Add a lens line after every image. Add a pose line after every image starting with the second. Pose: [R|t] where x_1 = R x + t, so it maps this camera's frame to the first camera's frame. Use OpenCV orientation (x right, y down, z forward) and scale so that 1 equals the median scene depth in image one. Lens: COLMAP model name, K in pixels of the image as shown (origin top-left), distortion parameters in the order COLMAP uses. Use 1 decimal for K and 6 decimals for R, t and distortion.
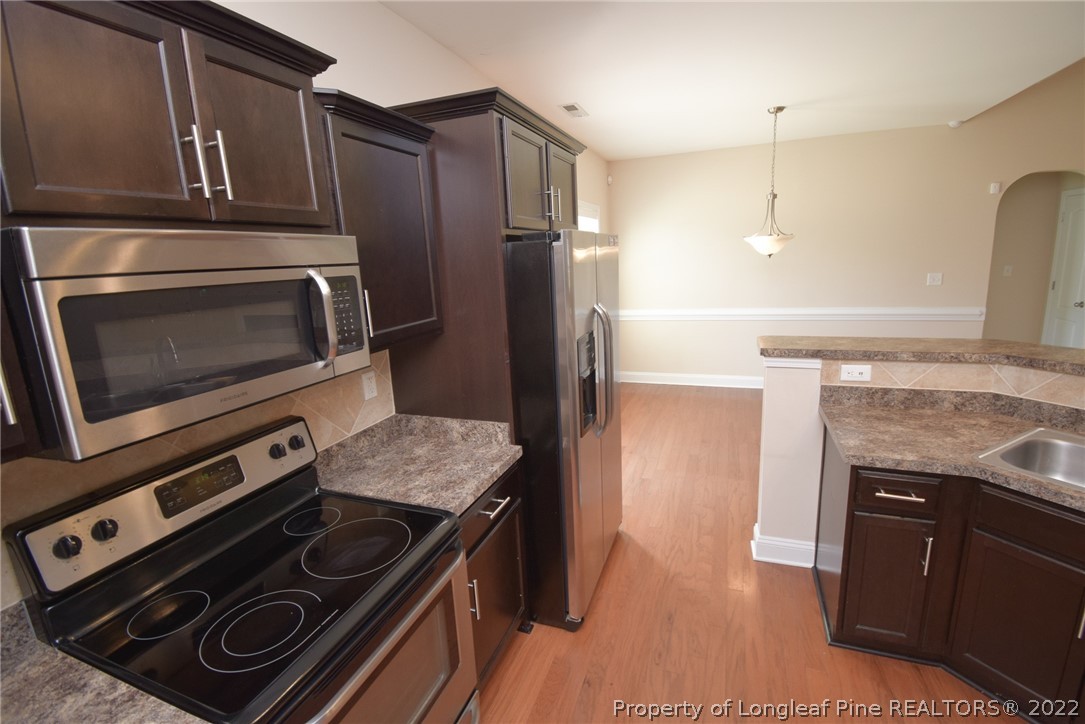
lens RADIAL K [[479.5, 0, 547.7], [0, 479.5, 357.1], [0, 0, 1]] dist [0.023969, -0.028303]
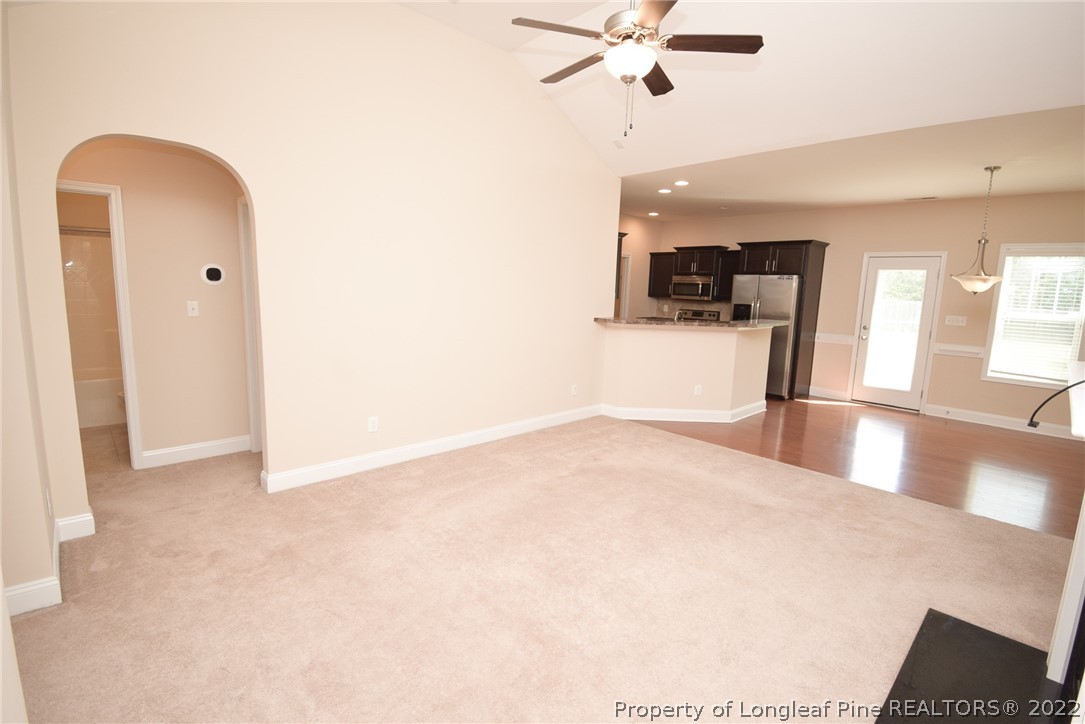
lens RADIAL K [[495.4, 0, 546.6], [0, 495.4, 357.6], [0, 0, 1]] dist [0.013762, -0.022932]
pose [[-0.437680, 0.159676, -0.884839, 3.981203], [-0.199377, 0.942369, 0.268679, -0.370120], [0.876747, 0.294012, -0.380620, 1.250861]]
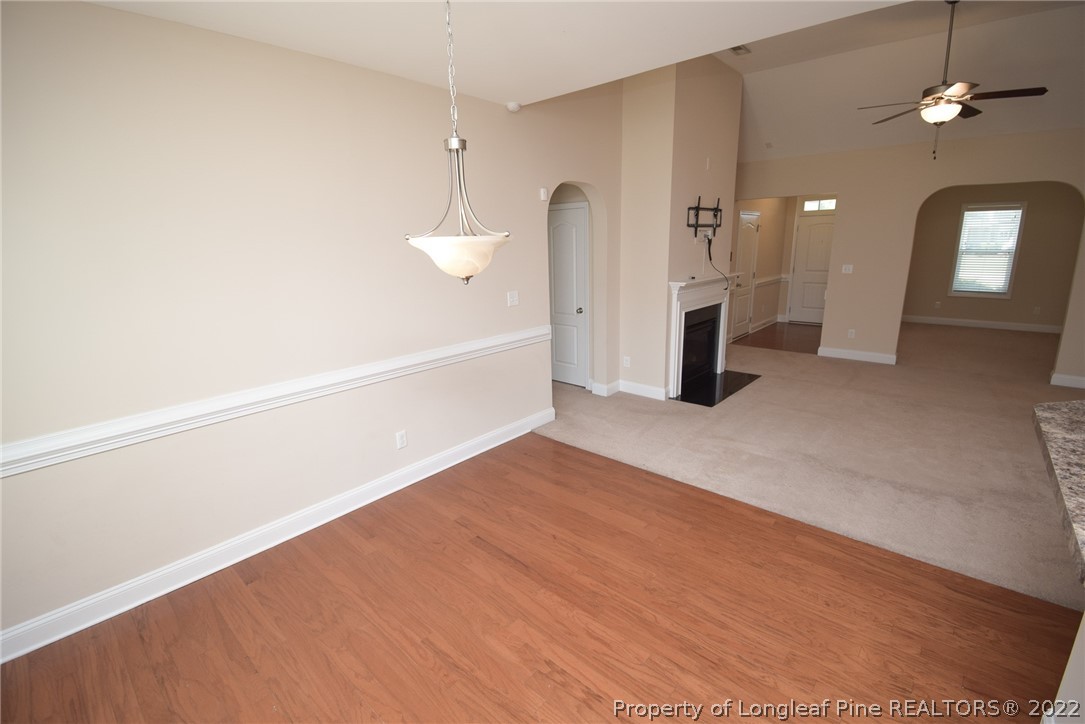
lens RADIAL K [[479.5, 0, 547.7], [0, 479.5, 357.1], [0, 0, 1]] dist [0.023969, -0.028303]
pose [[0.358226, -0.181981, 0.915728, 0.122176], [0.199348, 0.973110, 0.115400, -0.362125], [-0.912104, 0.141209, 0.384871, 1.573824]]
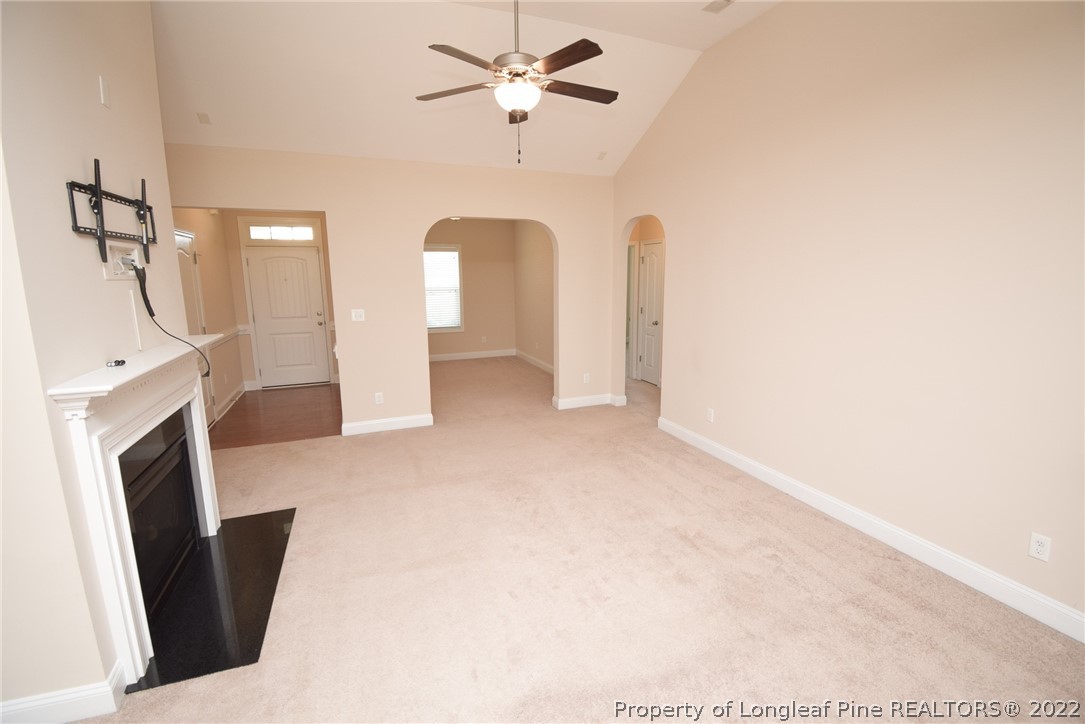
lens RADIAL K [[479.5, 0, 547.7], [0, 479.5, 357.1], [0, 0, 1]] dist [0.023969, -0.028303]
pose [[-0.668355, -0.077196, 0.739826, 1.491031], [0.193262, 0.942423, 0.272927, -0.439110], [-0.718298, 0.325393, -0.614953, 1.766307]]
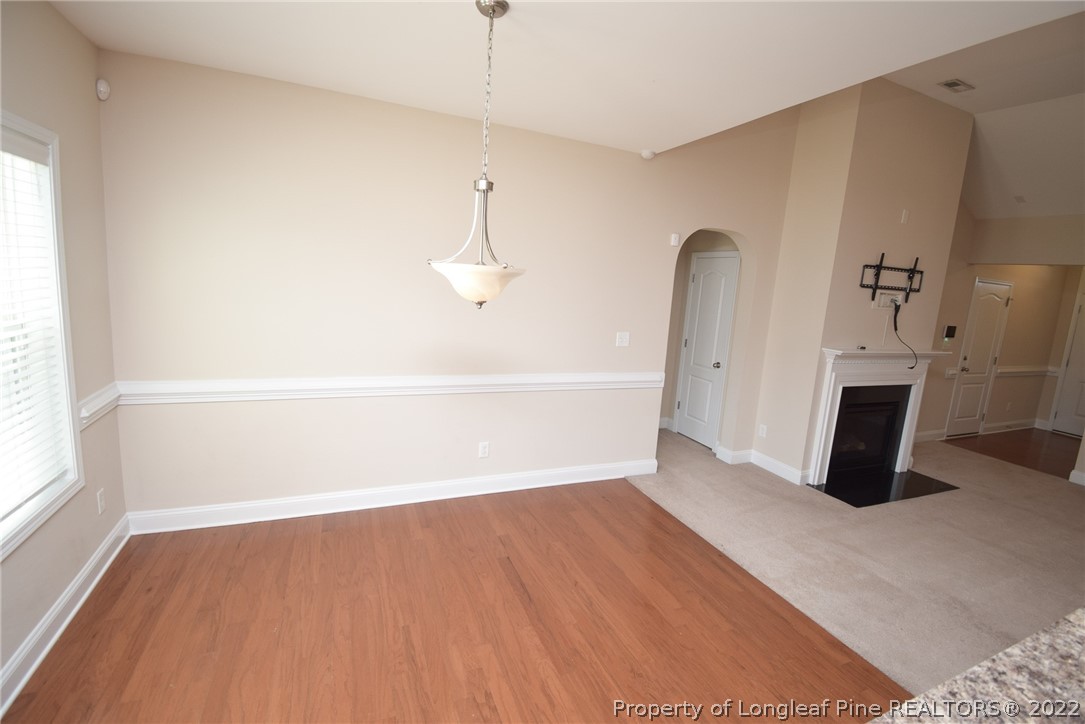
lens RADIAL K [[479.5, 0, 547.7], [0, 479.5, 357.1], [0, 0, 1]] dist [0.023969, -0.028303]
pose [[0.718644, -0.014345, 0.695230, 0.336183], [0.041538, 0.998887, -0.022326, -0.291239], [-0.694136, 0.044923, 0.718441, 1.223492]]
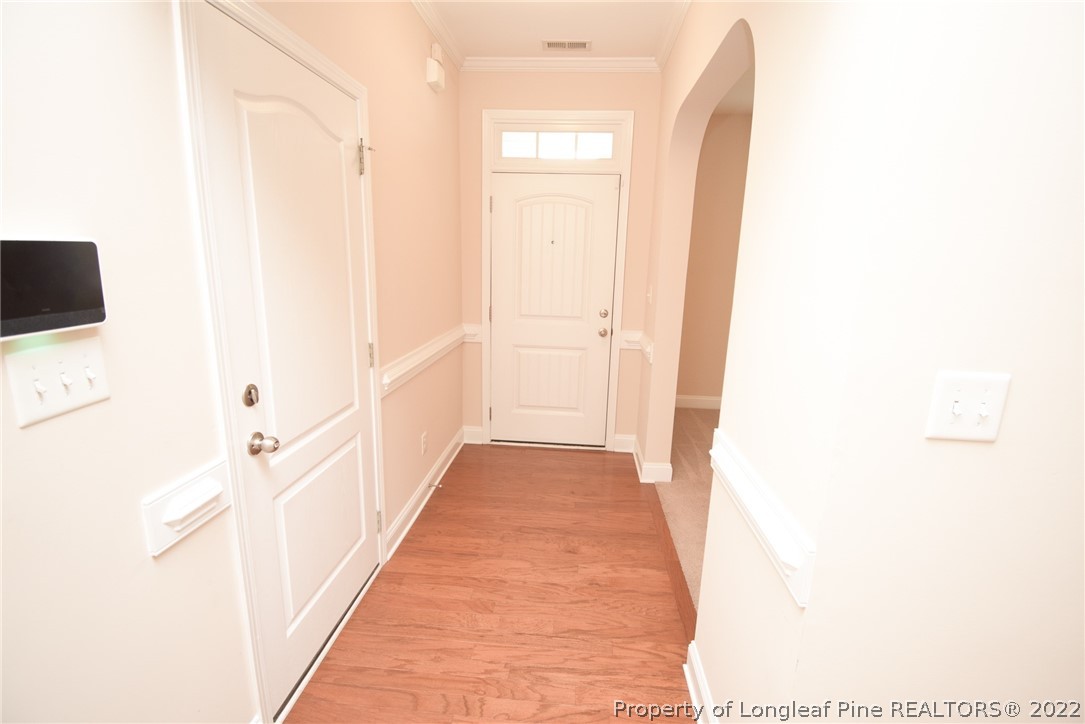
lens RADIAL K [[479.5, 0, 547.7], [0, 479.5, 357.1], [0, 0, 1]] dist [0.023969, -0.028303]
pose [[-0.274045, -0.159018, 0.948479, 3.629181], [0.185119, 0.959070, 0.214280, -0.357962], [-0.943732, 0.234304, -0.233392, 1.331779]]
